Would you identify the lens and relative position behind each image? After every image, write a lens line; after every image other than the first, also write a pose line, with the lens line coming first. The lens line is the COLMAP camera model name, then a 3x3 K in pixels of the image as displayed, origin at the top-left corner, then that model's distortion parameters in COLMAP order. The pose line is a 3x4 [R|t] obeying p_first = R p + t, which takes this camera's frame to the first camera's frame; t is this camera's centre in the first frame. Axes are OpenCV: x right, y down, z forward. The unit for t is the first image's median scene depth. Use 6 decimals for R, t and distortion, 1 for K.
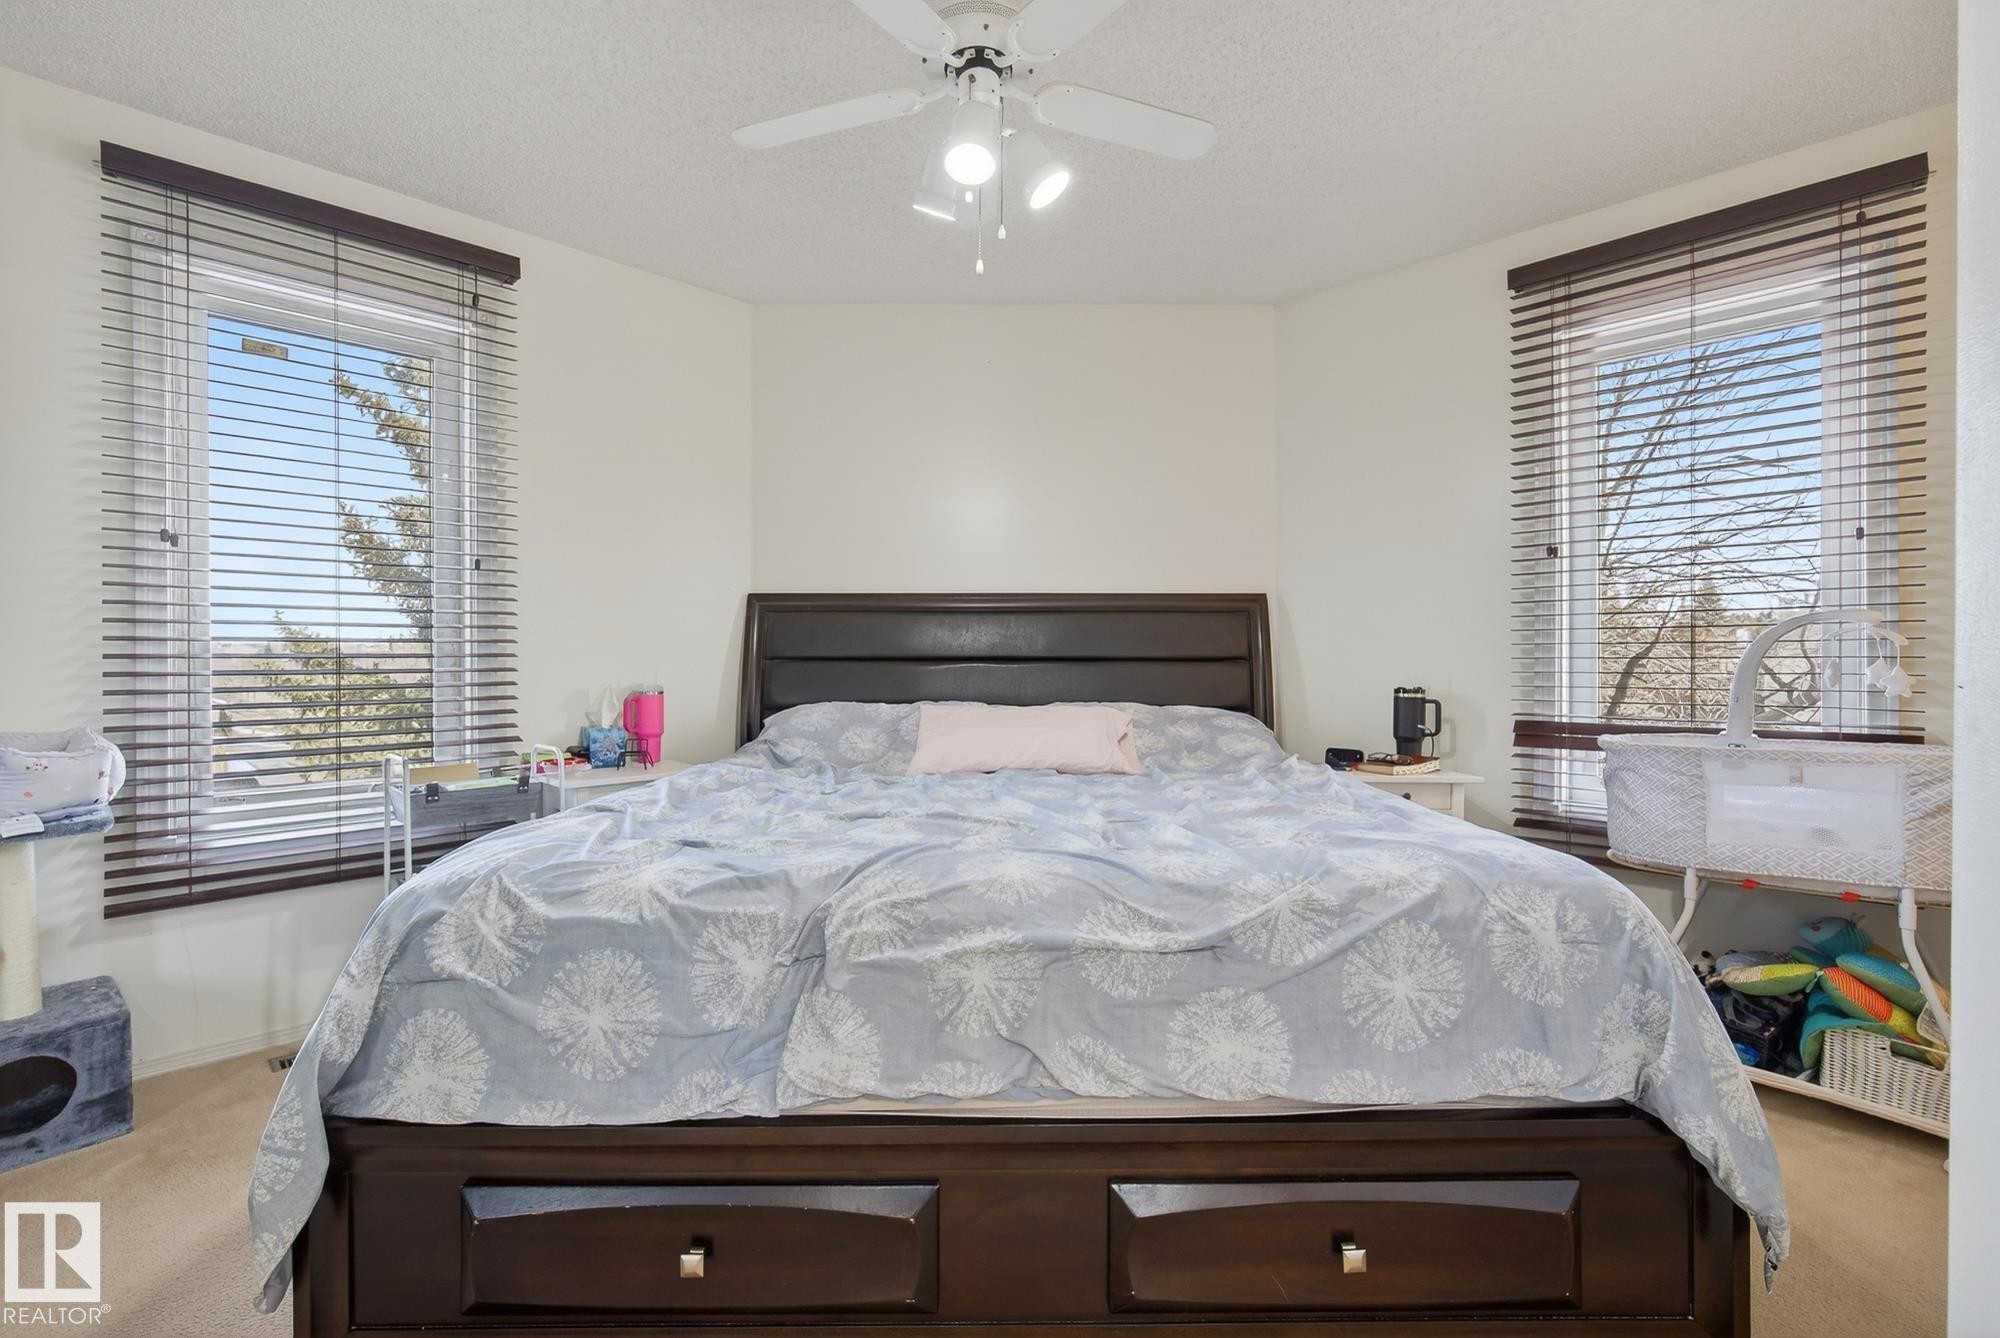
lens RADIAL K [[871.3, 0, 999.1], [0, 871.3, 660.7], [0, 0, 1]] dist [-0.005753, -0.000254]
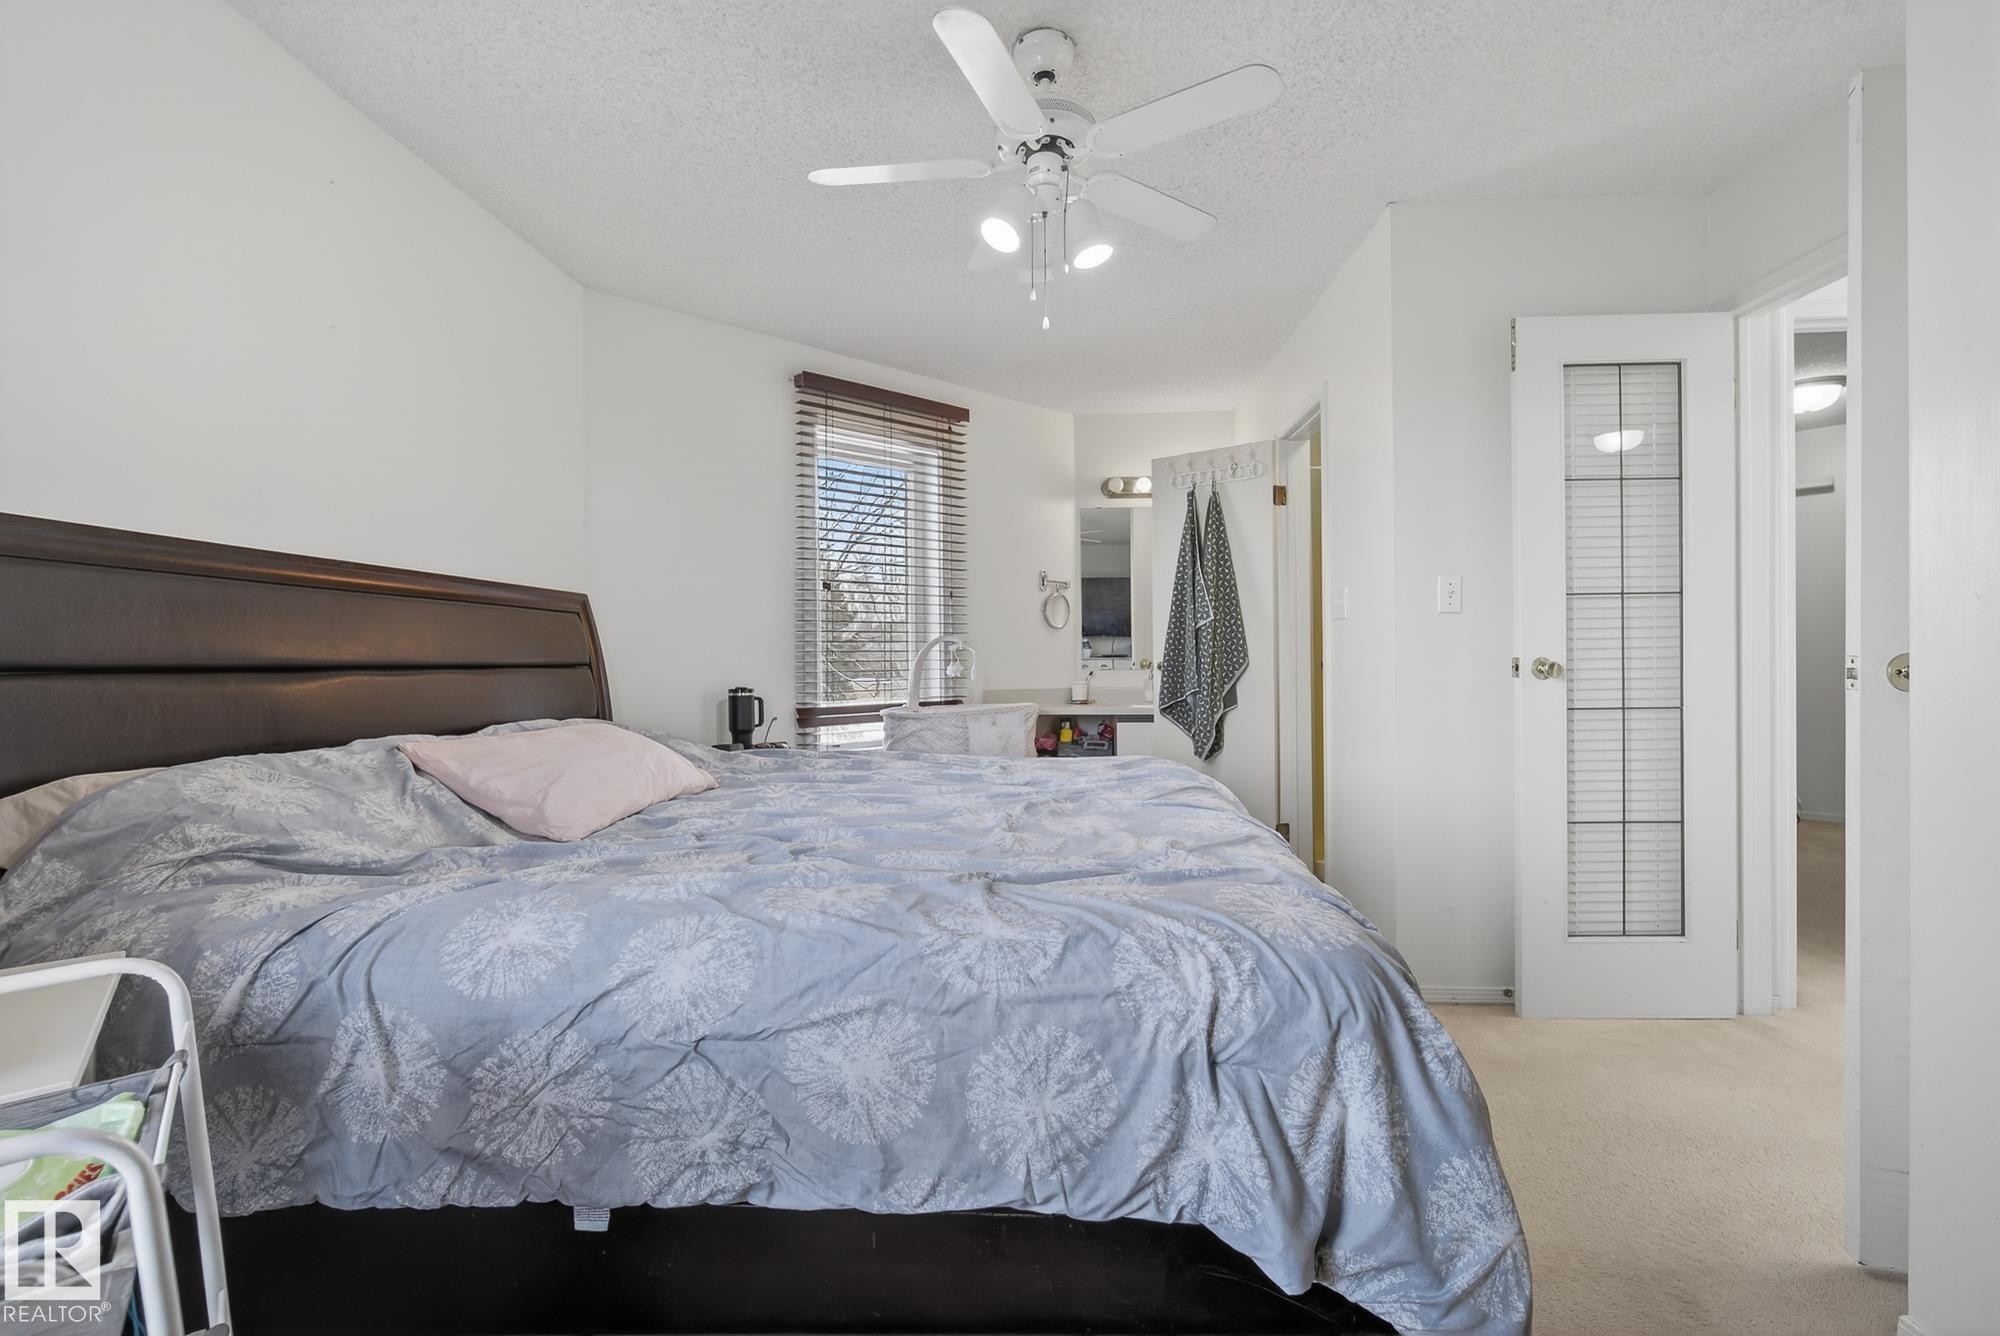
lens RADIAL K [[871.3, 0, 999.1], [0, 871.3, 659.7], [0, 0, 1]] dist [-0.005753, -0.000254]
pose [[0.047920, 0.001164, 0.998850, -0.699094], [0.015720, 0.999875, -0.001920, 0.001205], [-0.998727, 0.015794, 0.047896, 0.614827]]
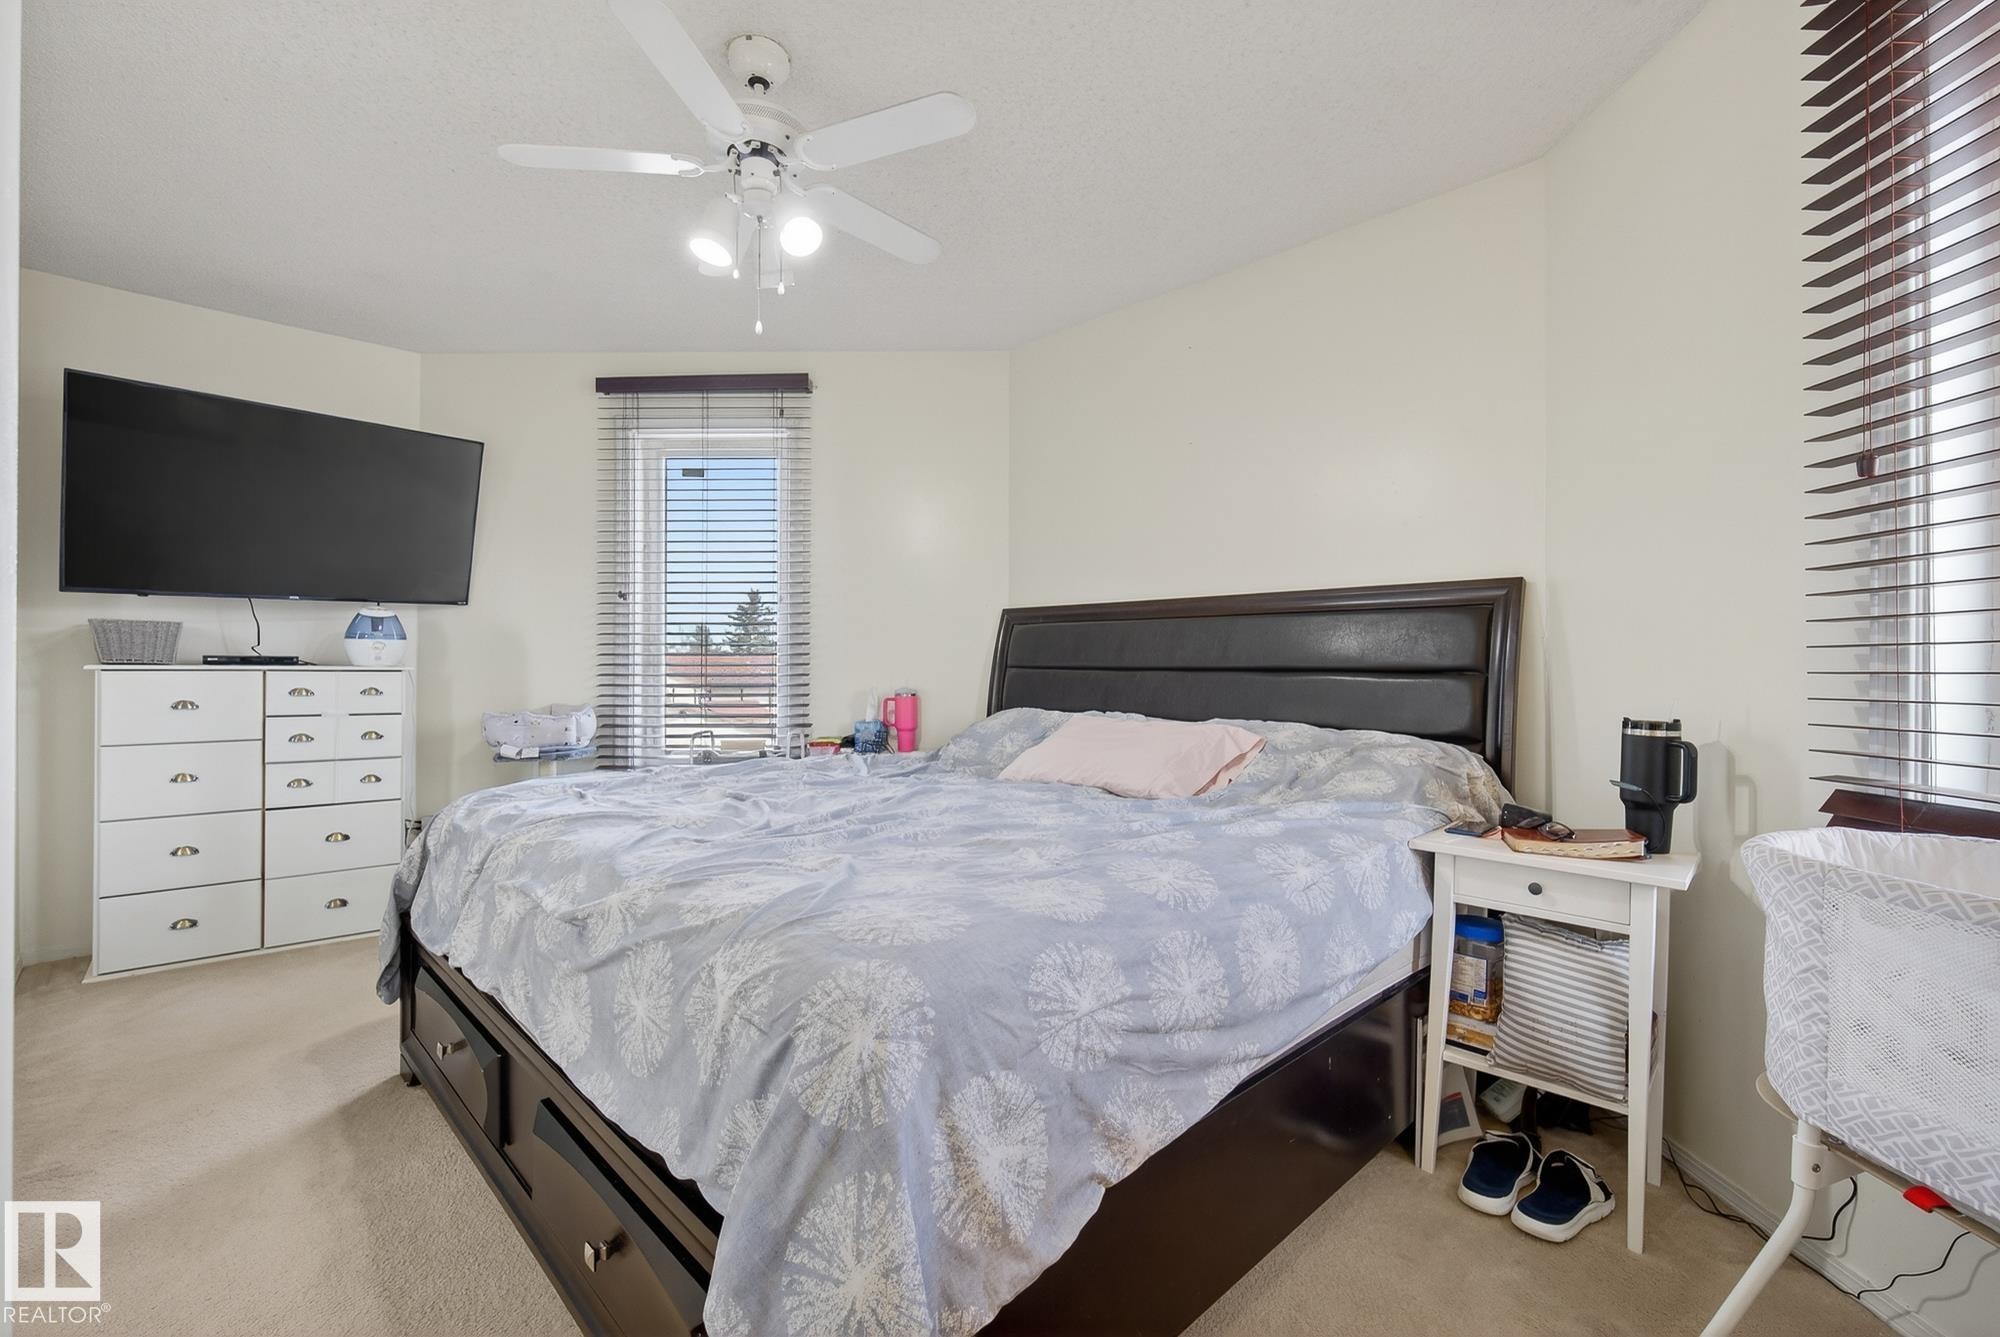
lens RADIAL K [[871.3, 0, 999.1], [0, 871.3, 660.2], [0, 0, 1]] dist [-0.005753, -0.000254]
pose [[0.690160, -0.001639, -0.723655, 0.617317], [-0.005056, 0.999962, -0.007087, -0.004060], [0.723639, 0.008549, 0.690126, 0.264735]]
